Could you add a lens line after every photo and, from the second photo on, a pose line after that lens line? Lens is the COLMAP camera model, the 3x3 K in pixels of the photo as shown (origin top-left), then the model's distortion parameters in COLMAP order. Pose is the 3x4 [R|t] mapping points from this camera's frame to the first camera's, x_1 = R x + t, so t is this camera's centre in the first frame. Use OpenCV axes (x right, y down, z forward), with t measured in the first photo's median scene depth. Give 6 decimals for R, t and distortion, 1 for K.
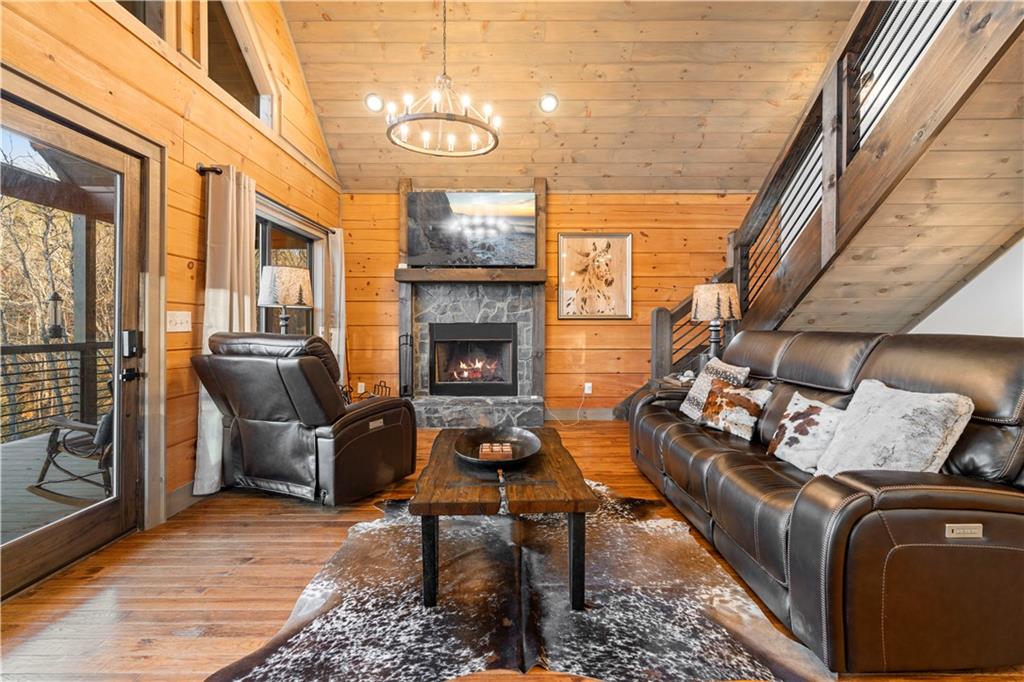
lens RADIAL K [[458.1, 0, 507.5], [0, 458.1, 326.3], [0, 0, 1]] dist [-0.003325, 0.001451]
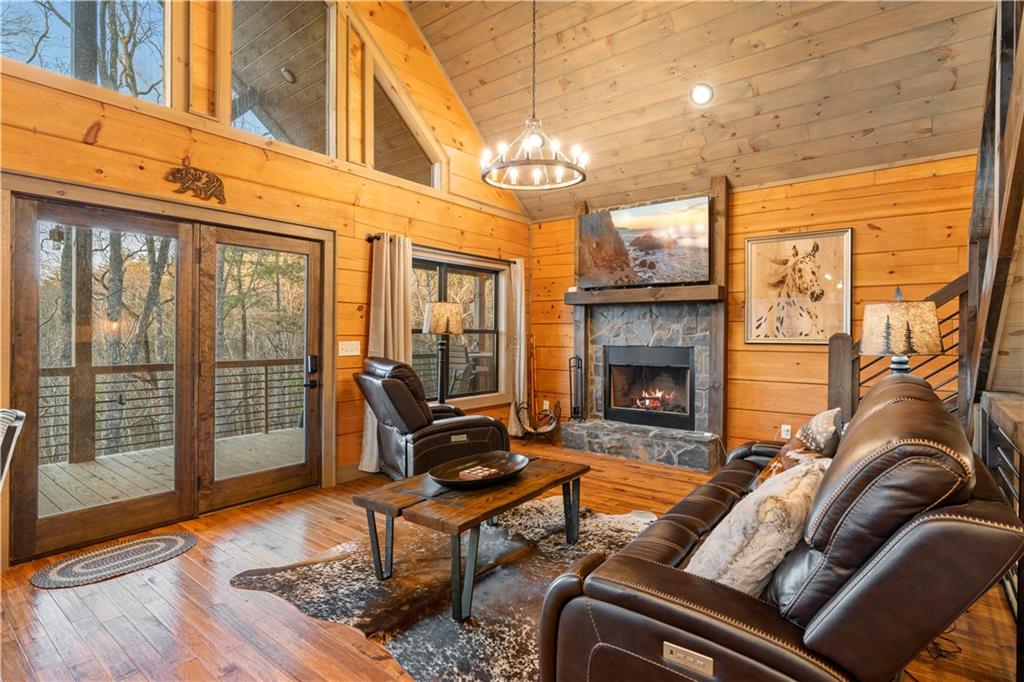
lens RADIAL K [[505.2, 0, 515.9], [0, 505.2, 335.9], [0, 0, 1]] dist [-0.008901, 0.004732]
pose [[0.793019, 0.005728, -0.609170, 0.407673], [-0.005570, 0.999982, 0.002152, -0.035028], [0.609171, 0.001686, 0.793037, 0.039532]]
